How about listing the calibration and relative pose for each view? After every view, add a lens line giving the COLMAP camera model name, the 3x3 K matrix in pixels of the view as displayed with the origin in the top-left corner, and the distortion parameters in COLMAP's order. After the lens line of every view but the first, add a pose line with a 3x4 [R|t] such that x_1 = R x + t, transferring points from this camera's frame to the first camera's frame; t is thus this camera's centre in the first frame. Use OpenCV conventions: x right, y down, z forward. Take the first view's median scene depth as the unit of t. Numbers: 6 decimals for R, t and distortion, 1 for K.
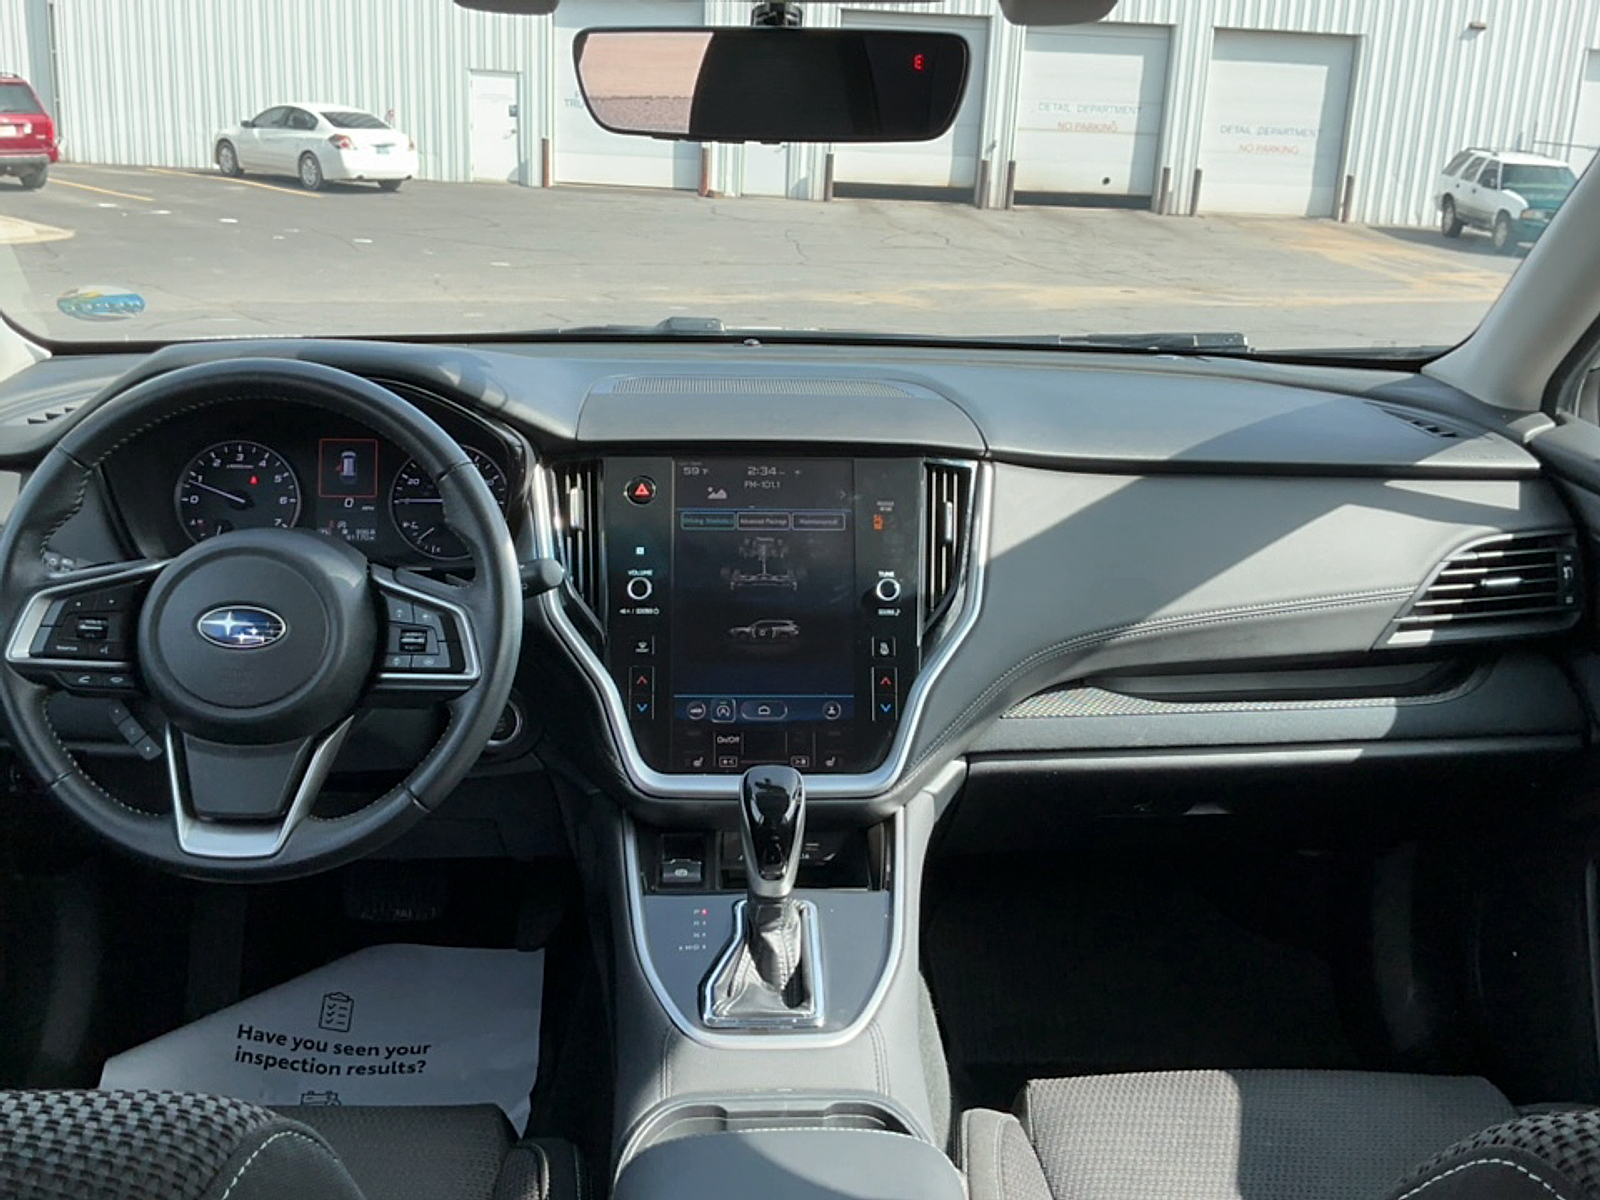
lens RADIAL K [[1693.6, 0, 800.0], [0, 1693.6, 600.0], [0, 0, 1]] dist [0.152101, -0.329972]
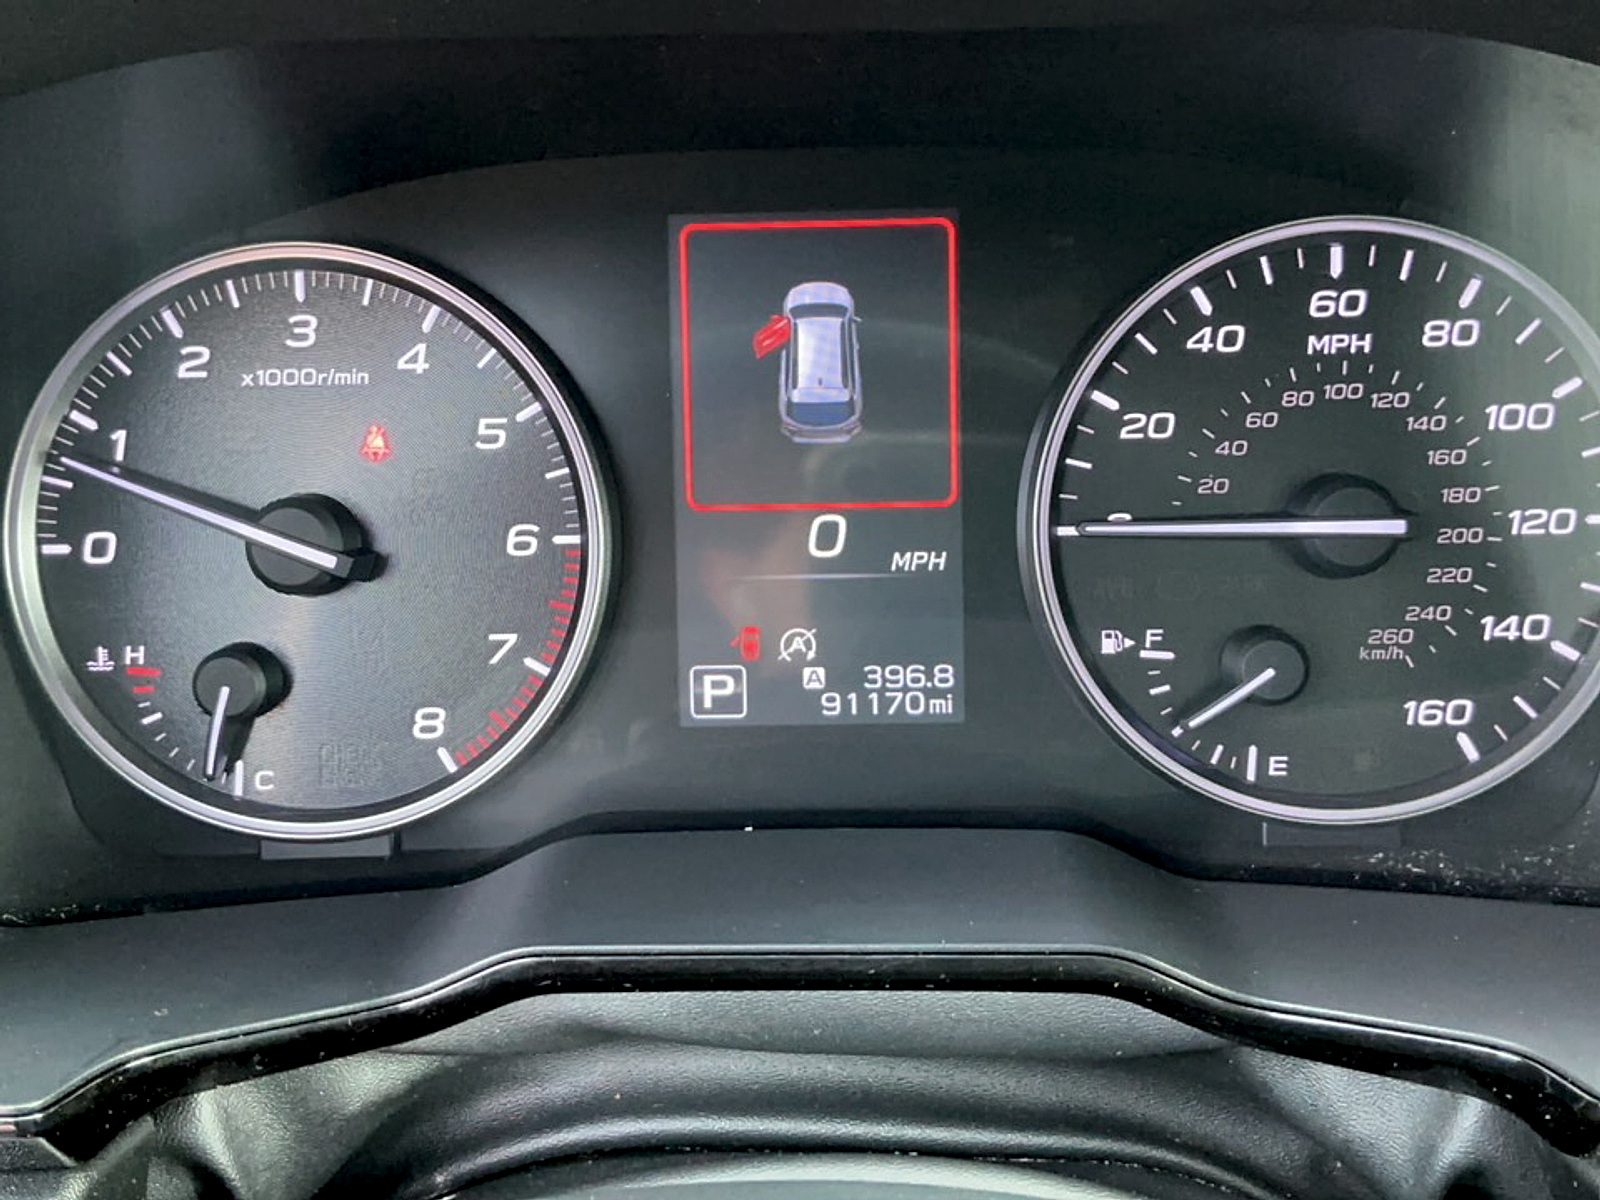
lens RADIAL K [[1693.6, 0, 800.0], [0, 1693.6, 600.0], [0, 0, 1]] dist [0.152101, -0.329972]
pose [[0.994709, -0.010199, -0.102225, -0.248783], [0.024462, 0.989954, 0.139259, -0.078690], [0.099778, -0.141023, 0.984965, 0.804866]]
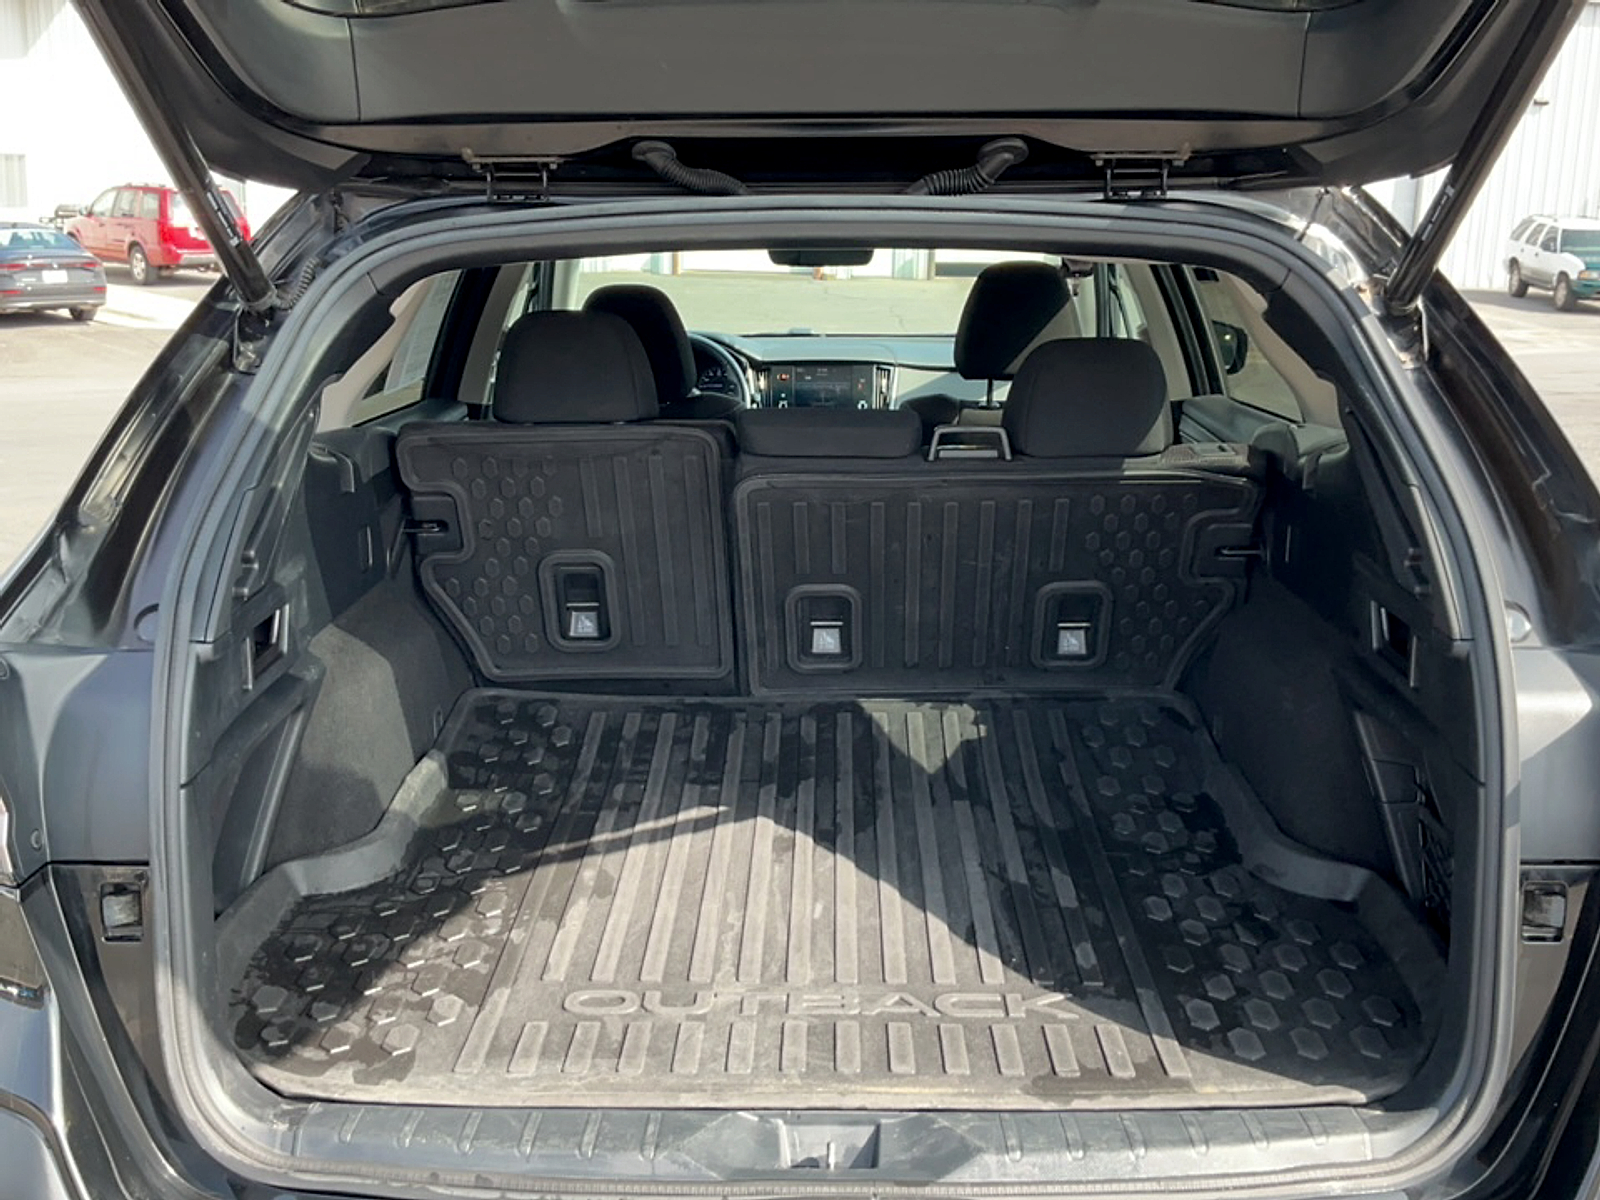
lens RADIAL K [[1693.6, 0, 800.0], [0, 1693.6, 600.0], [0, 0, 1]] dist [0.152101, -0.329972]
pose [[0.997426, -0.012474, -0.070615, 0.141656], [0.009300, 0.998939, -0.045093, 0.453431], [0.071102, 0.044320, 0.996484, -1.946756]]
